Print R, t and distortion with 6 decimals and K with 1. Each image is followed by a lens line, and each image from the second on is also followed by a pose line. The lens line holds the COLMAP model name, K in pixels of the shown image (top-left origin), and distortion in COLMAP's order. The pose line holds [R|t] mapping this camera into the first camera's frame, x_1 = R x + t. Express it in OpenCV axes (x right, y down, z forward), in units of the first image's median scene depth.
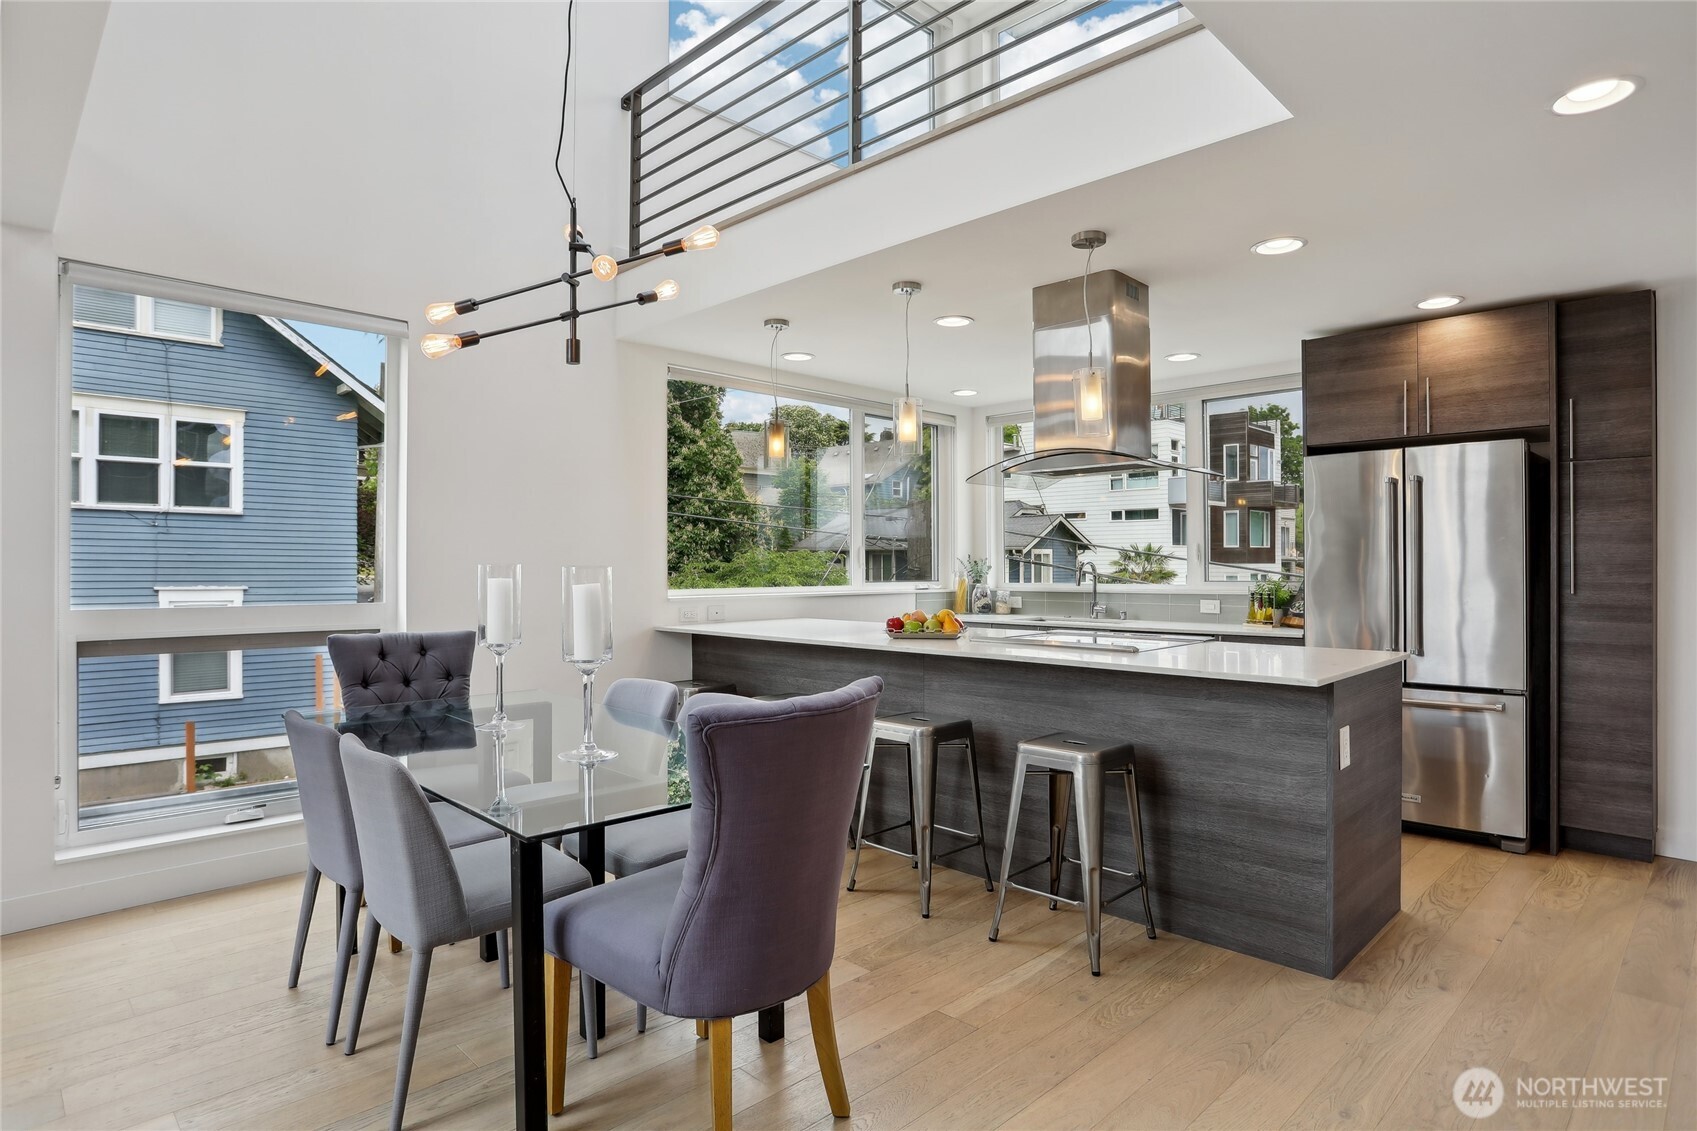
lens RADIAL K [[918.9, 0, 848.5], [0, 918.9, 565.5], [0, 0, 1]] dist [-0.000974, -0.000195]
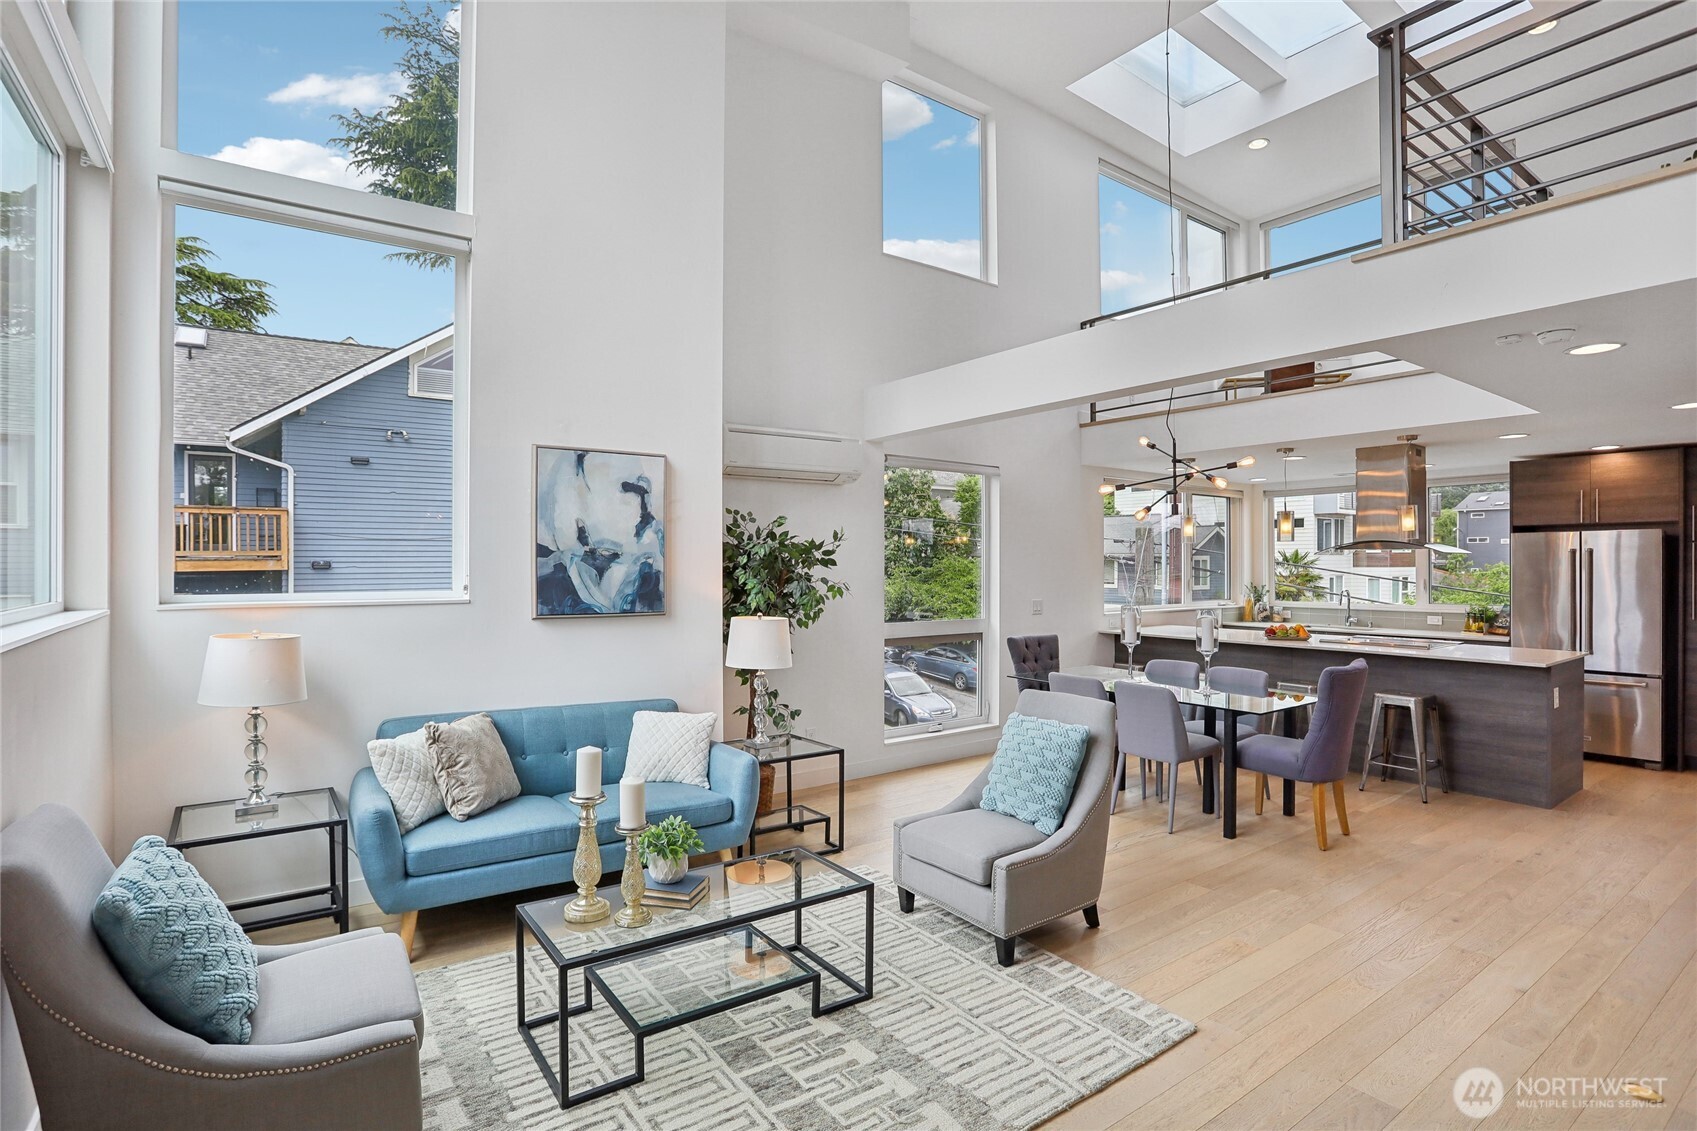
lens RADIAL K [[830.2, 0, 876.6], [0, 830.2, 568.9], [0, 0, 1]] dist [-0.003119, 0.012858]
pose [[0.991425, 0.002336, -0.130658, -0.501648], [-0.001529, 0.999979, 0.006281, -0.068997], [0.130670, -0.006027, 0.991408, -0.724203]]
